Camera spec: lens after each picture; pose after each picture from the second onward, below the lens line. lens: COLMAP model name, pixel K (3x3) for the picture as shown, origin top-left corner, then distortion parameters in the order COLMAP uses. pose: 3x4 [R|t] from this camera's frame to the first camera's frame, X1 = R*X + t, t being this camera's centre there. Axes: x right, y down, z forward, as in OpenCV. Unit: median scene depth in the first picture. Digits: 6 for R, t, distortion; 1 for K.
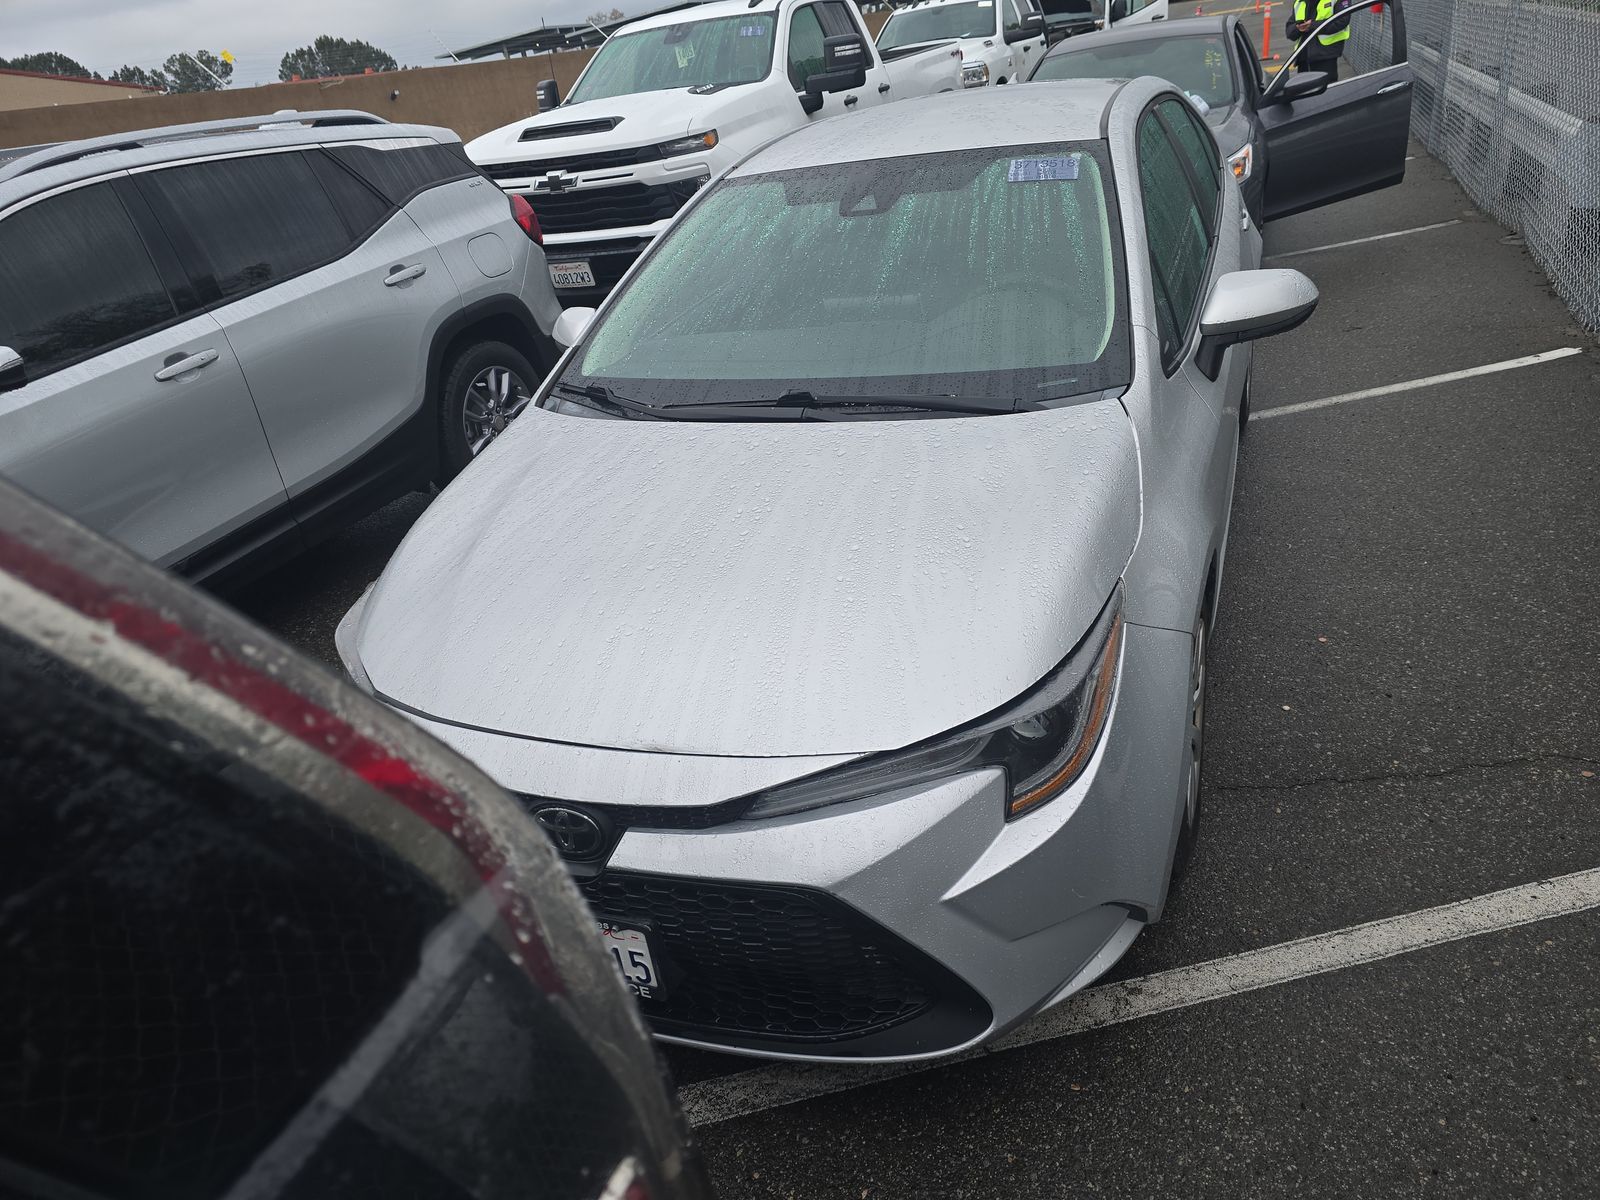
lens RADIAL K [[1081.5, 0, 787.5], [0, 1081.5, 597.2], [0, 0, 1]] dist [0.050071, -0.038608]
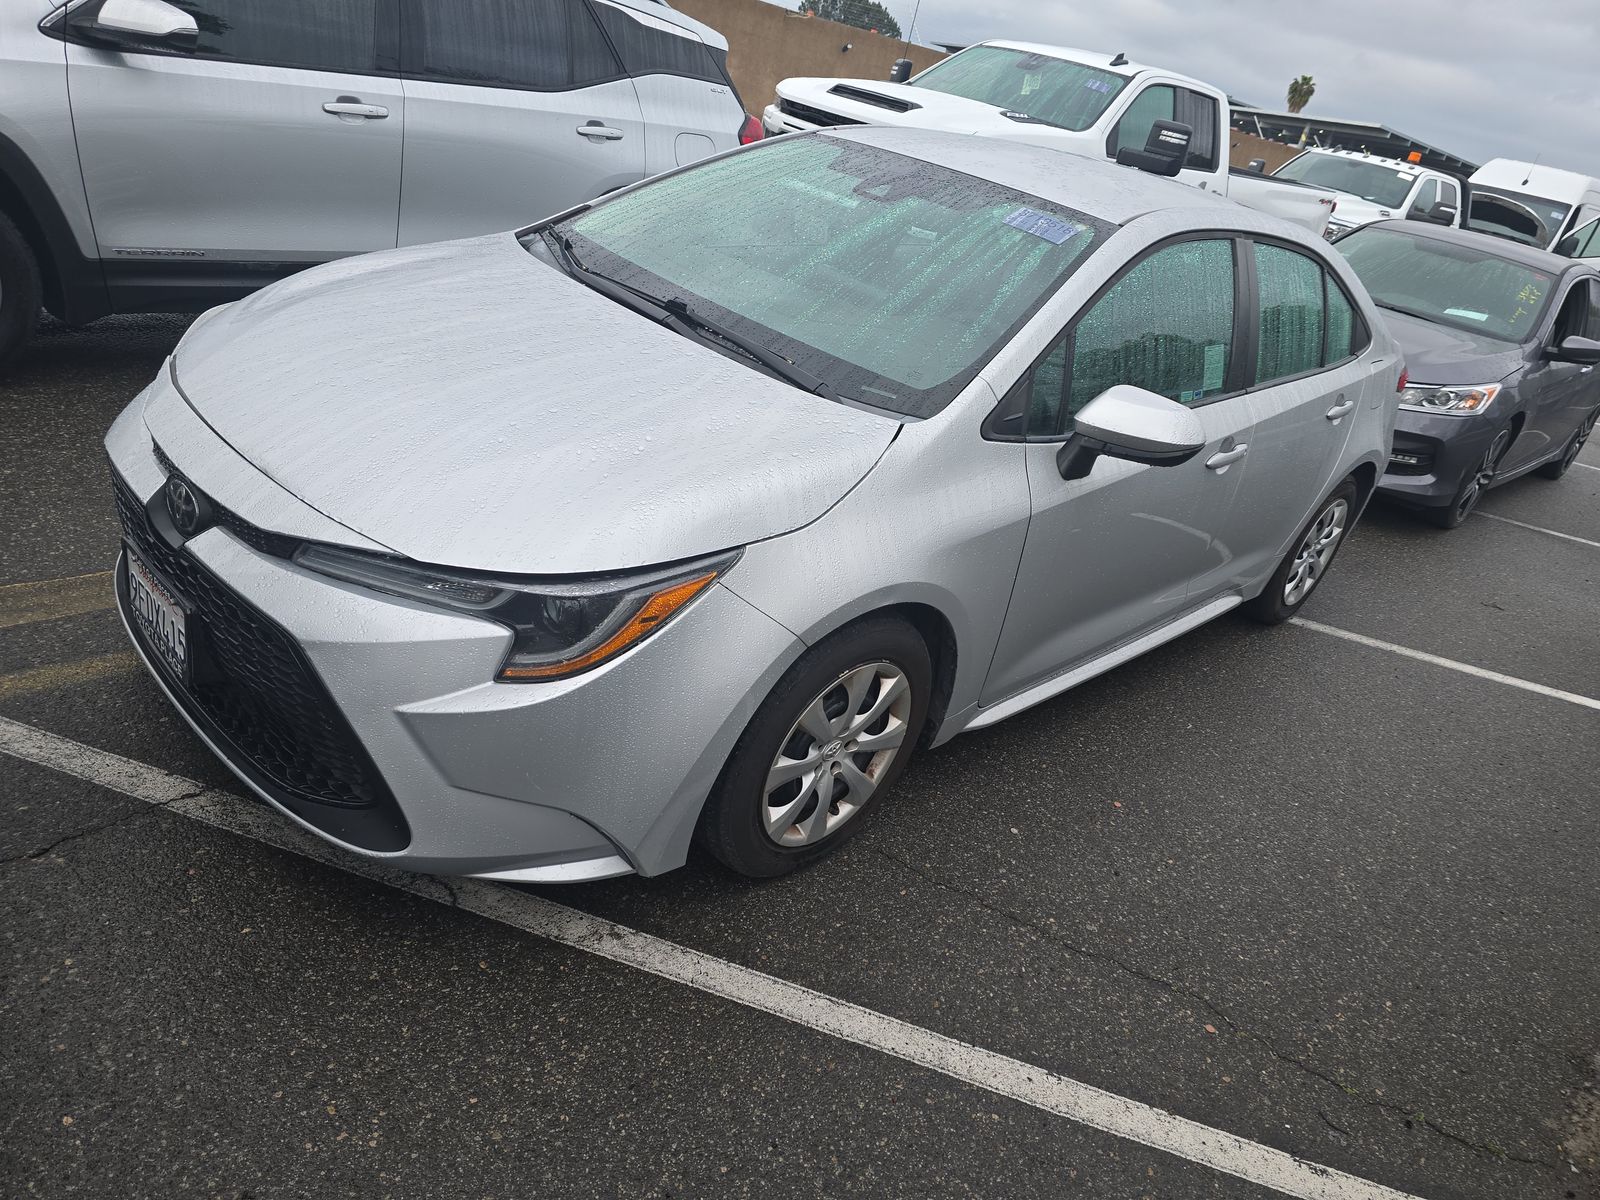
lens RADIAL K [[1081.5, 0, 843.5], [0, 1081.5, 610.5], [0, 0, 1]] dist [0.050071, -0.038608]
pose [[0.863044, 0.464528, -0.198413, 0.502567], [-0.469088, 0.882759, 0.026322, -0.028990], [0.187378, 0.070356, 0.979765, 0.023719]]
